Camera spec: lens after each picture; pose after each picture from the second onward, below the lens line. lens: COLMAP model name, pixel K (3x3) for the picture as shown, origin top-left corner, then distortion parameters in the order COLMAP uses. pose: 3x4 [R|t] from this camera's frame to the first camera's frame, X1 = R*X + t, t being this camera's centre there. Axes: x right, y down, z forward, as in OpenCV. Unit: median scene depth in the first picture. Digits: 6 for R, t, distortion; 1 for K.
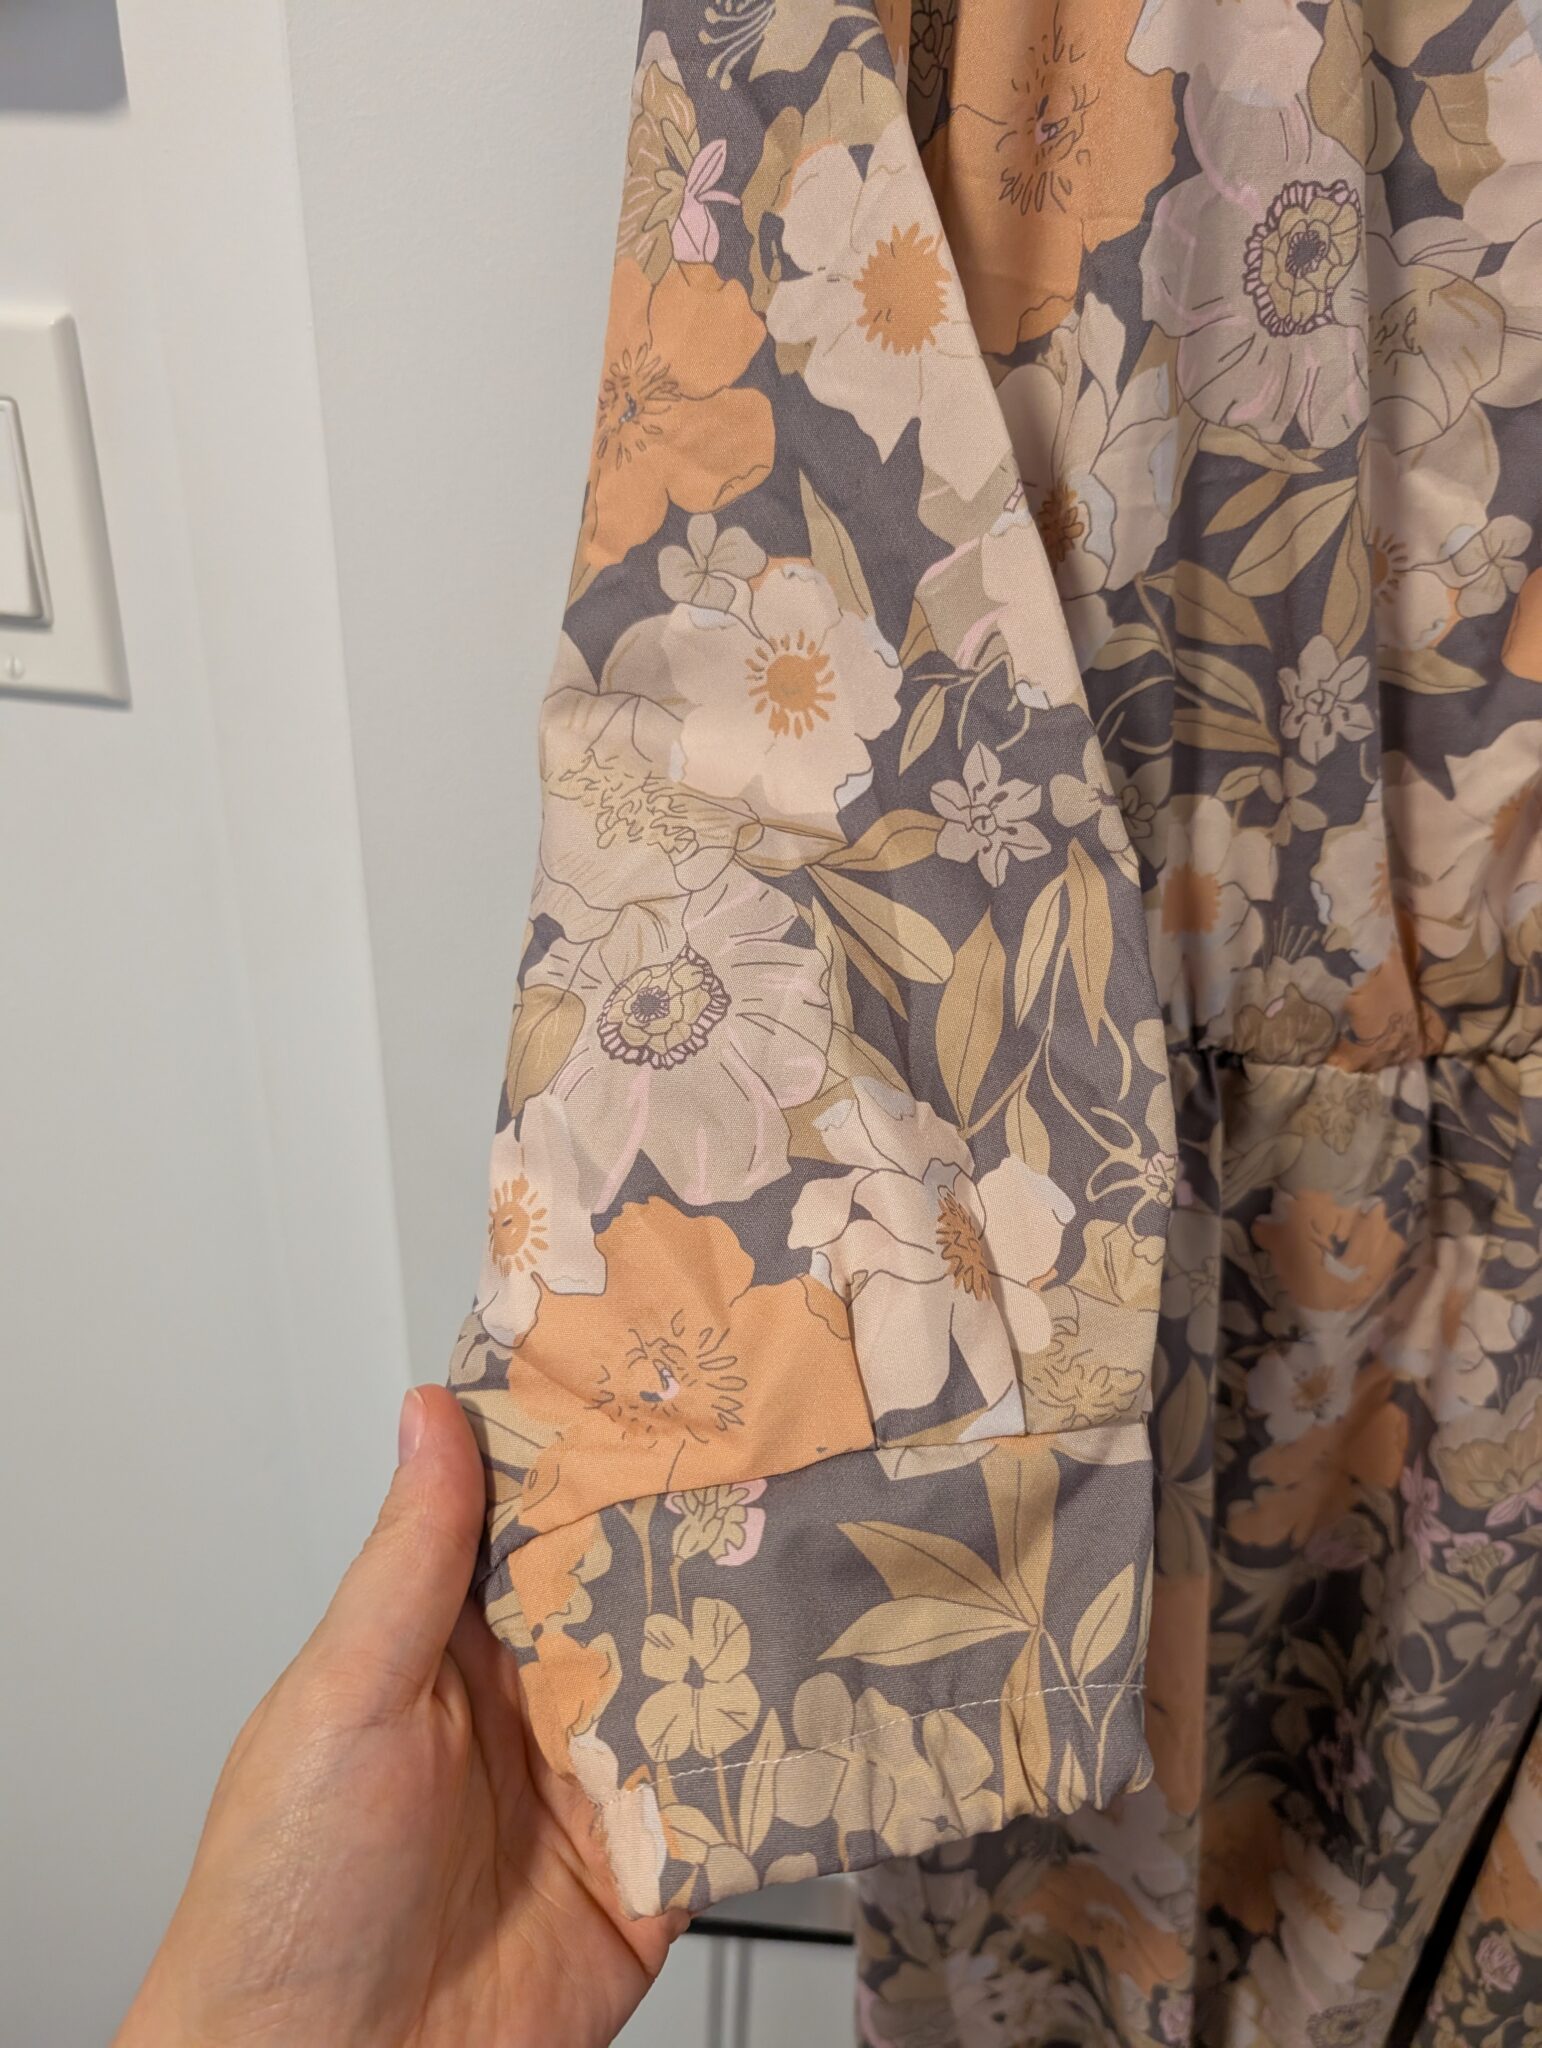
lens RADIAL K [[1481.4, 0, 805.0], [0, 1481.4, 1018.0], [0, 0, 1]] dist [-0.001623, -0.005935]
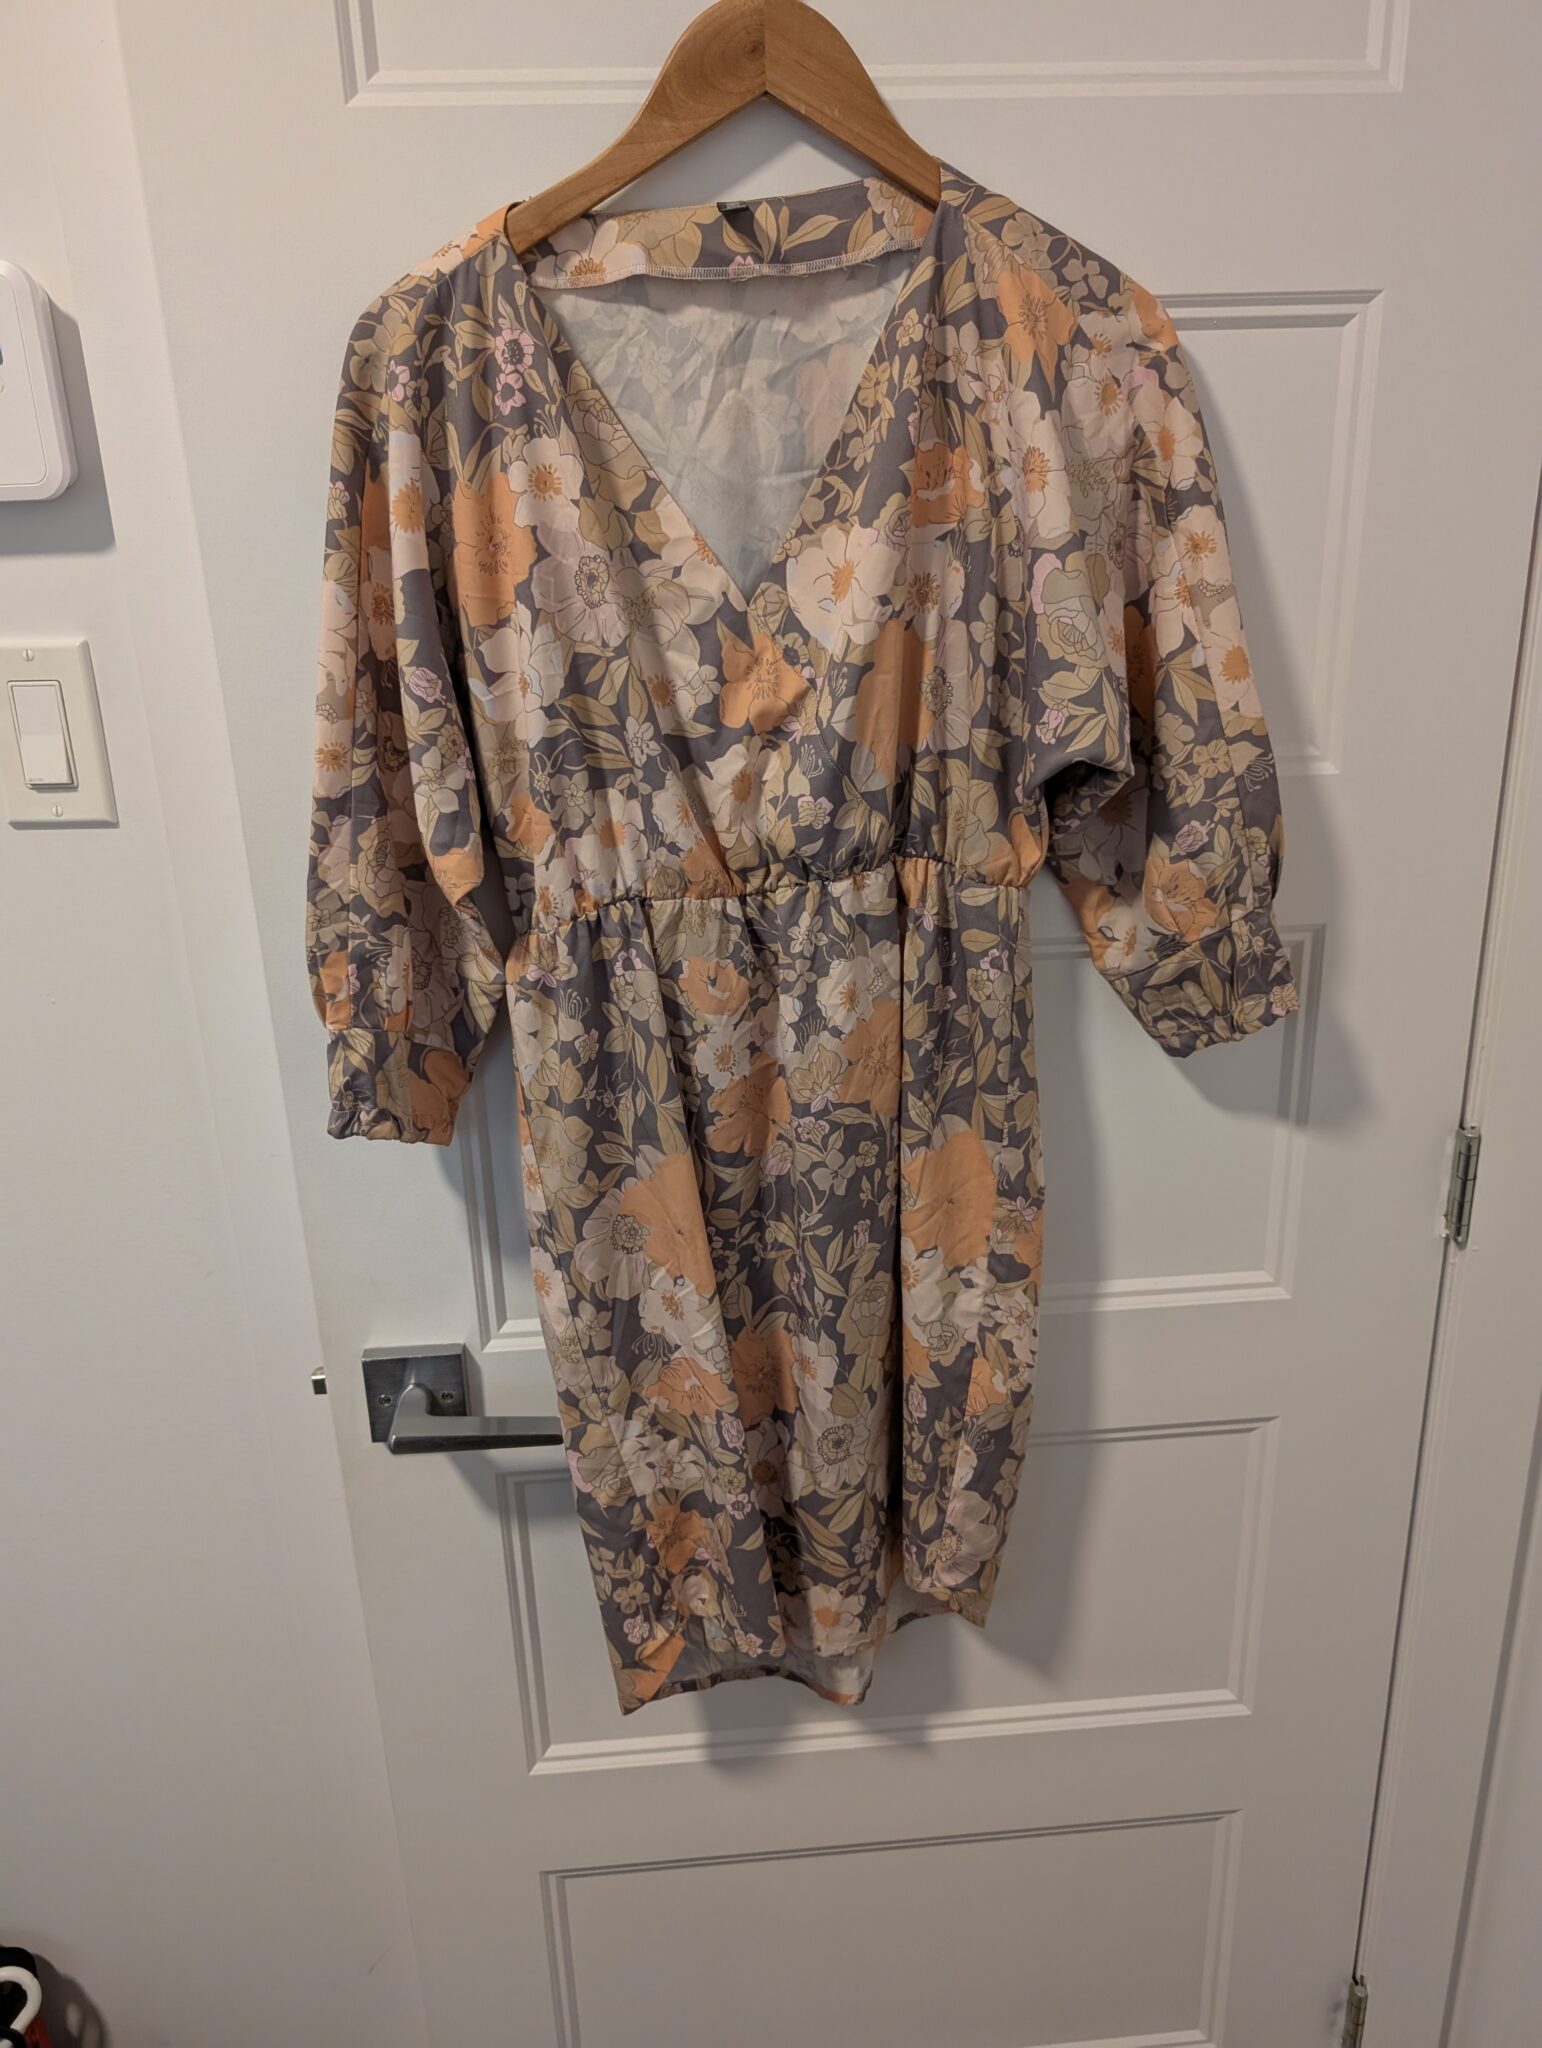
lens RADIAL K [[1481.4, 0, 805.0], [0, 1481.4, 1018.0], [0, 0, 1]] dist [-0.001623, -0.005935]
pose [[0.986102, -0.123975, 0.110601, 0.279936], [0.138128, 0.981695, -0.131131, 0.596981], [-0.092319, 0.144586, 0.985176, -1.396923]]
